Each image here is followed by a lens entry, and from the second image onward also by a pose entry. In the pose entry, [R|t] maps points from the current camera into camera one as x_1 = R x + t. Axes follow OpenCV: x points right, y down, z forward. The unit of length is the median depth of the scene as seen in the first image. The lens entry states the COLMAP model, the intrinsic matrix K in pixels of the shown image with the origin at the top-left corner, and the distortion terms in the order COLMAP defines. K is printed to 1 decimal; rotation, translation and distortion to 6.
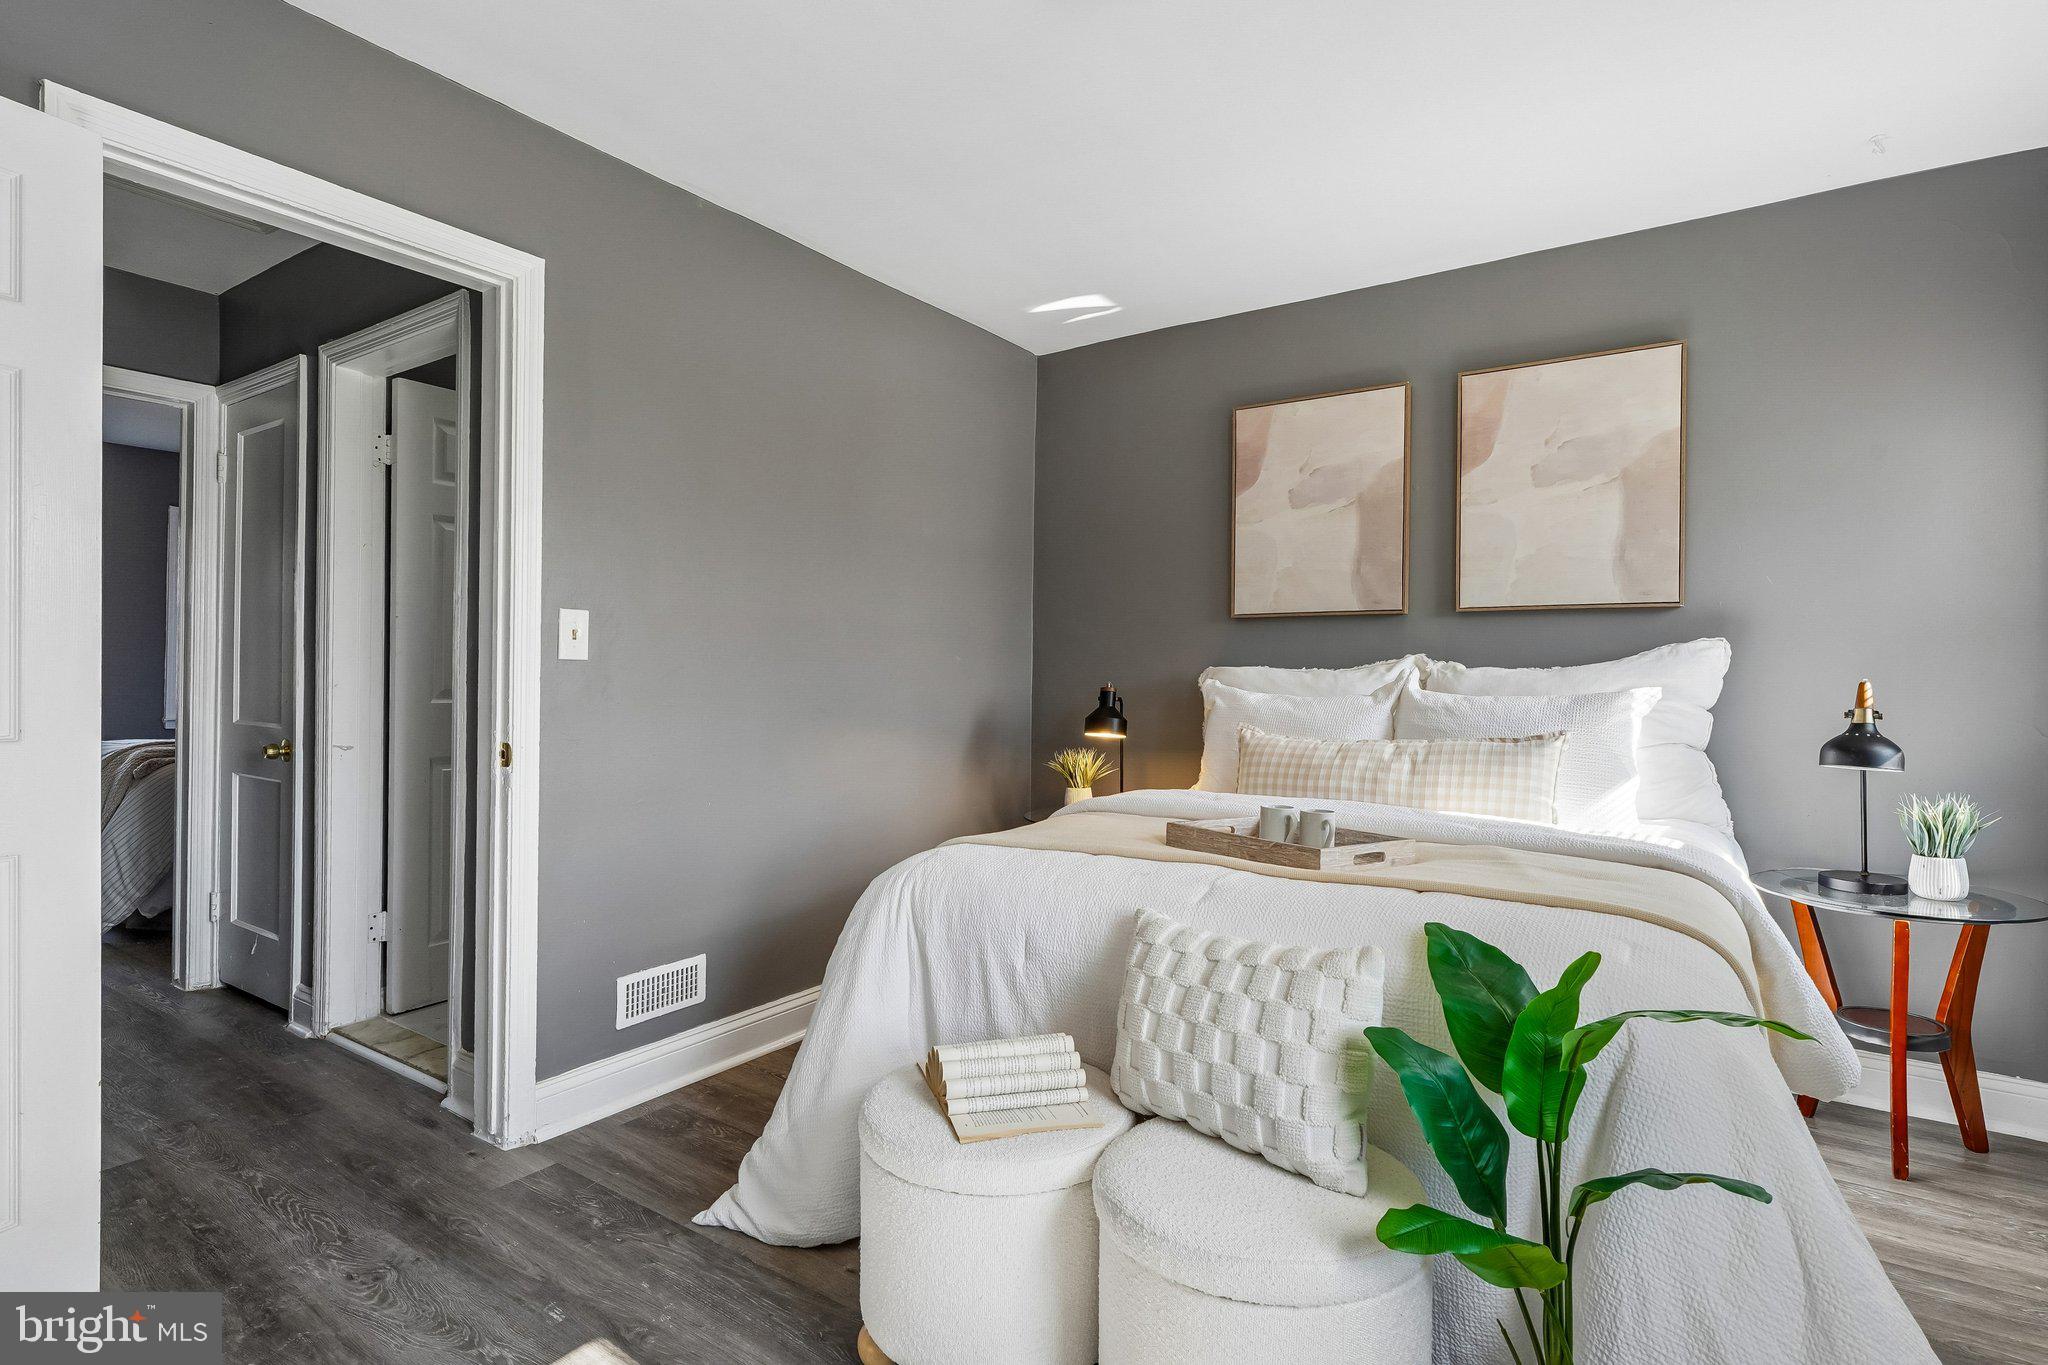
lens RADIAL K [[1045.7, 0, 1024.0], [0, 1045.7, 682.5], [0, 0, 1]] dist [-0.003662, -0.000607]
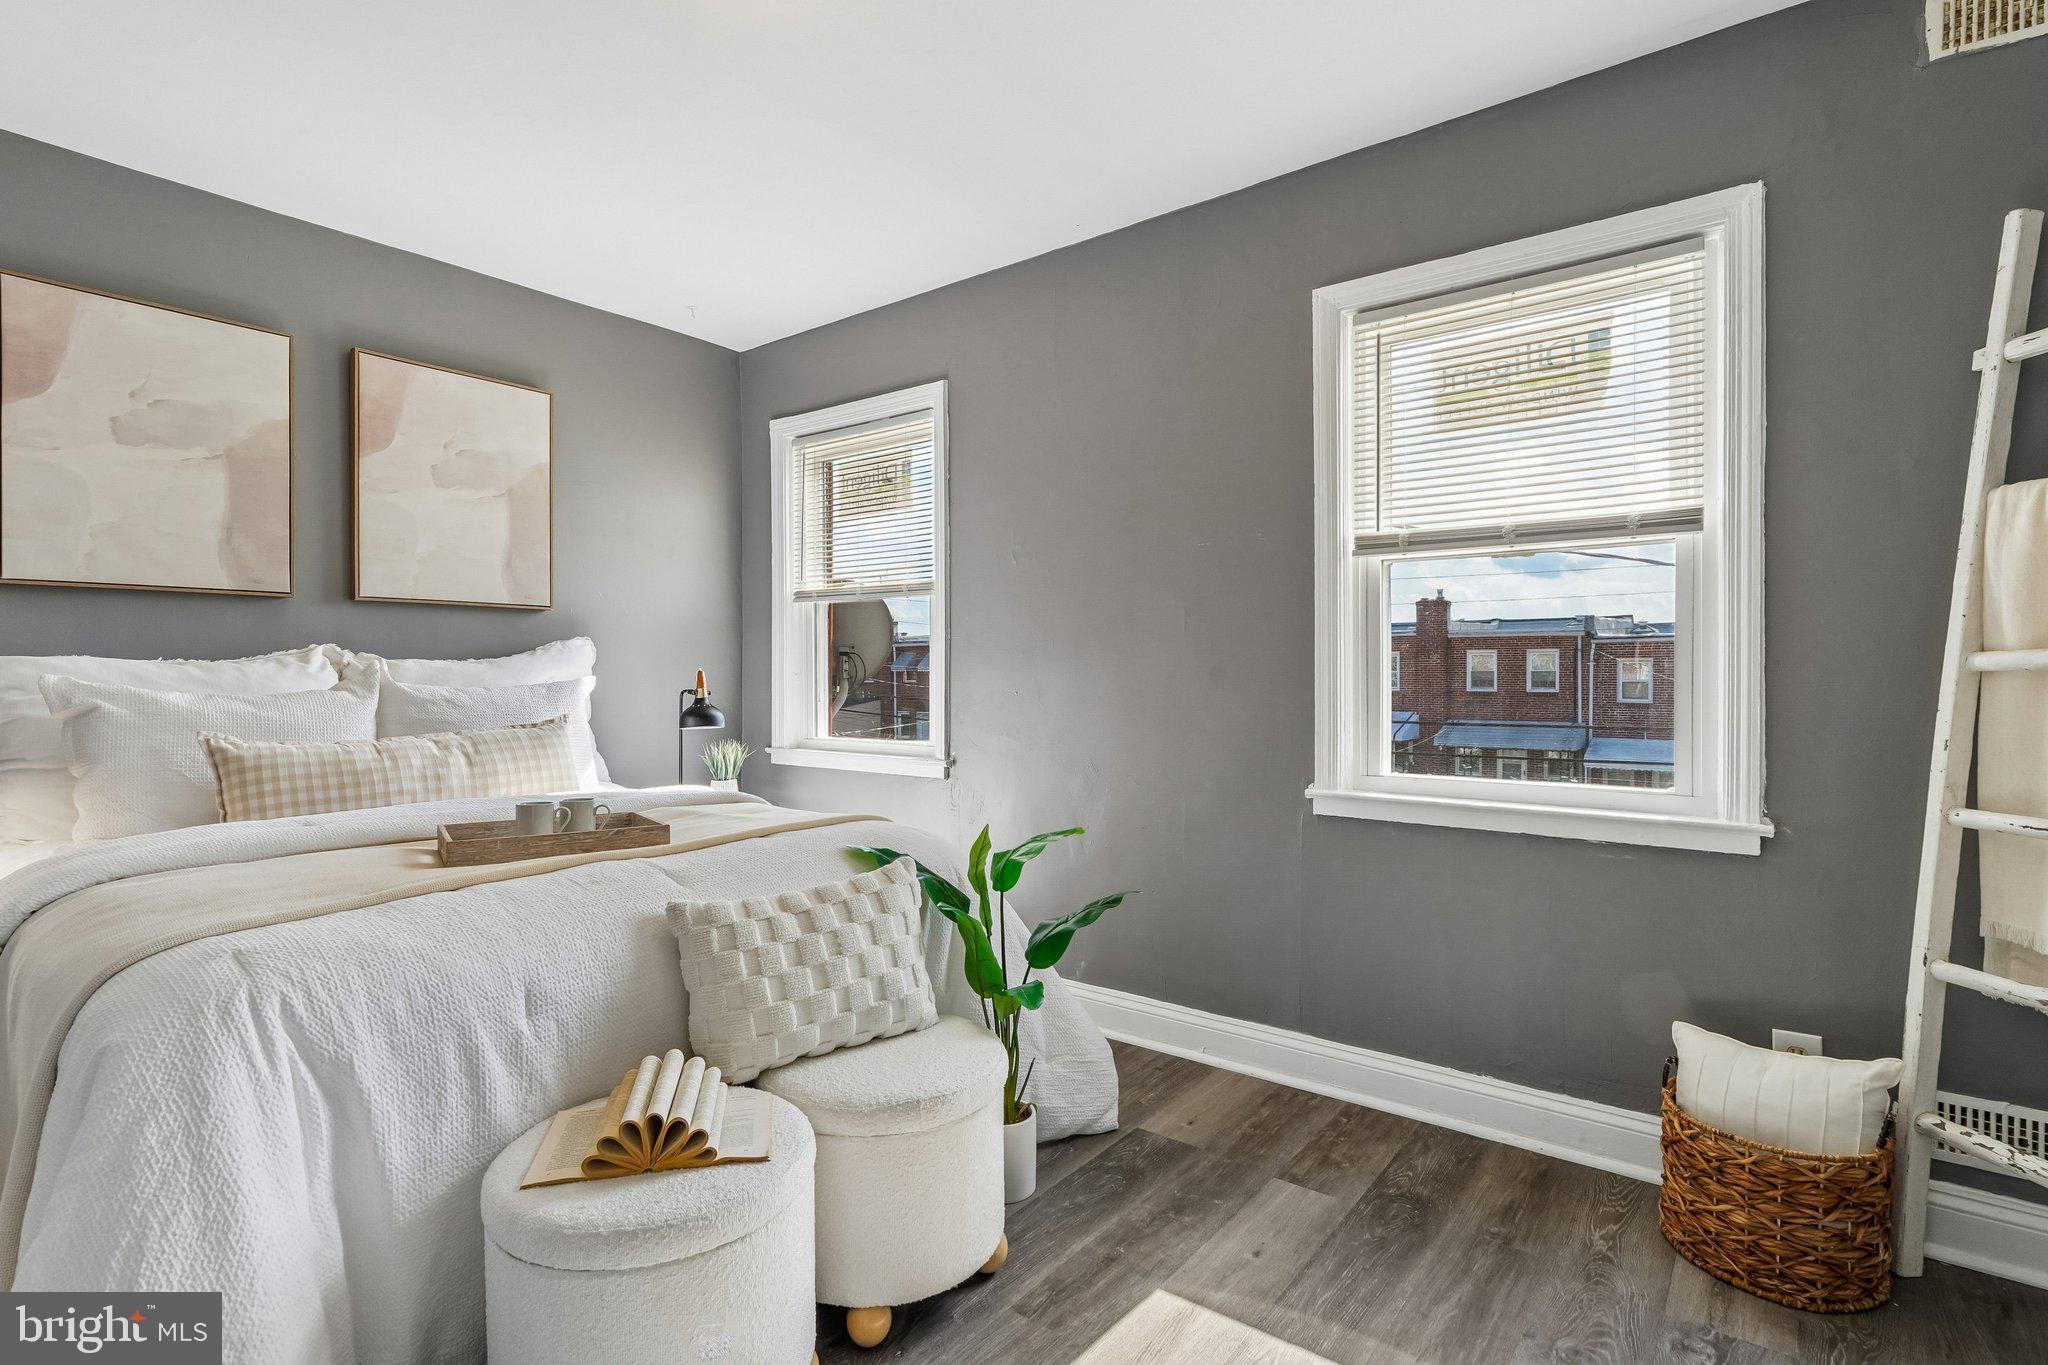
lens RADIAL K [[959.3, 0, 1058.0], [0, 959.3, 678.2], [0, 0, 1]] dist [0.014727, 0.000444]
pose [[0.052822, -0.016878, 0.998461, -0.474071], [0.006384, 0.999842, 0.016563, -0.007750], [-0.998584, 0.005500, 0.052922, 0.351225]]
